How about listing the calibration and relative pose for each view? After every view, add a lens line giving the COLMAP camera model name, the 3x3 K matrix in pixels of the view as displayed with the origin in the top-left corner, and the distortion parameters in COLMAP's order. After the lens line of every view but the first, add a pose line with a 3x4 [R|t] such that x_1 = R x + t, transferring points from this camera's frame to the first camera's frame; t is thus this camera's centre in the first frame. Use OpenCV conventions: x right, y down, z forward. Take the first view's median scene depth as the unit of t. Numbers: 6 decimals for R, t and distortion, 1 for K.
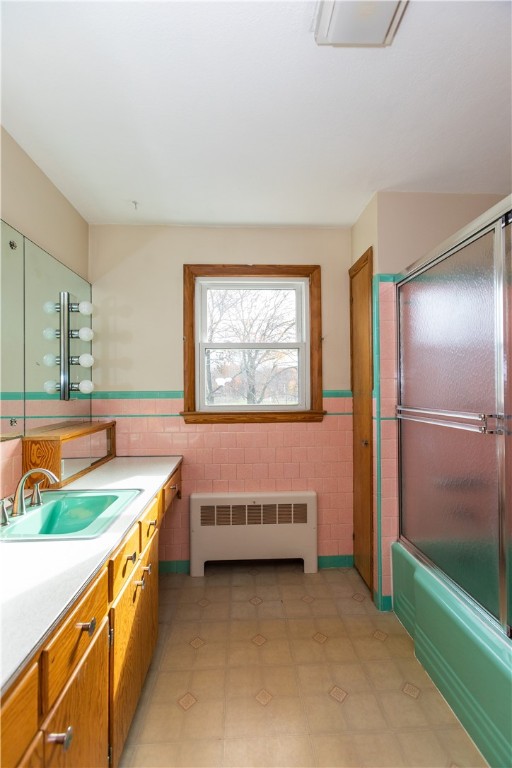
lens RADIAL K [[339.4, 0, 252.5], [0, 339.4, 389.5], [0, 0, 1]] dist [-0.009654, 0.009465]
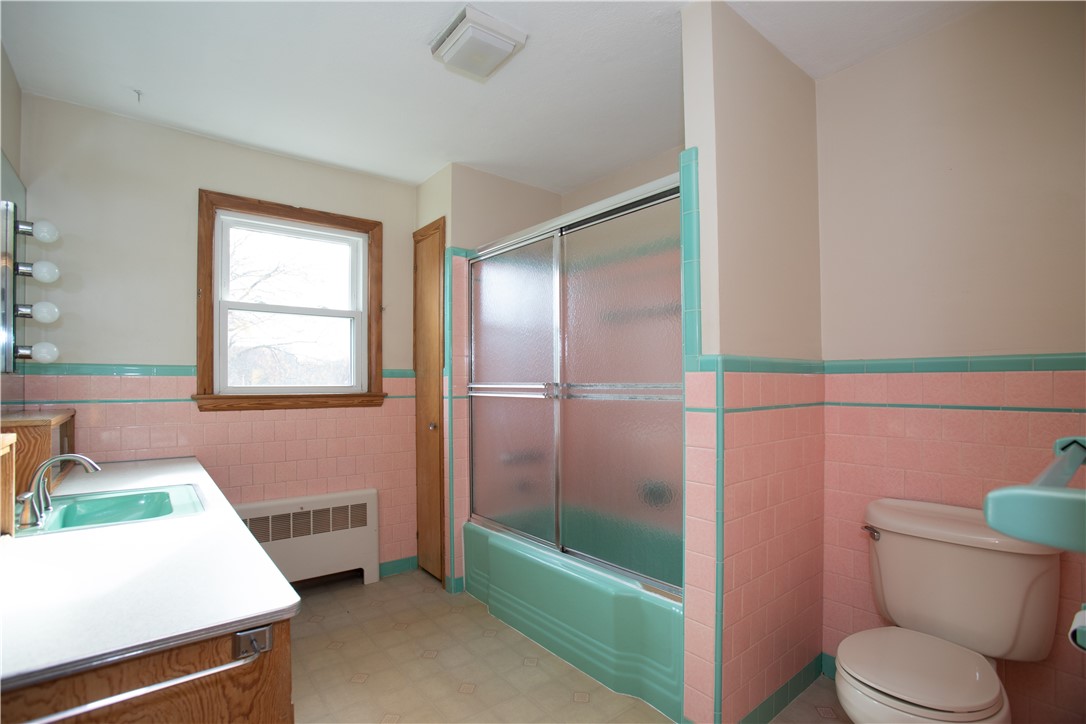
lens RADIAL K [[488.1, 0, 517.3], [0, 488.1, 381.5], [0, 0, 1]] dist [-0.021540, 0.017959]
pose [[0.835204, 0.003153, 0.549930, -0.197654], [-0.003382, 0.999994, -0.000597, 0.035589], [-0.549929, -0.001361, 0.835210, -0.221285]]
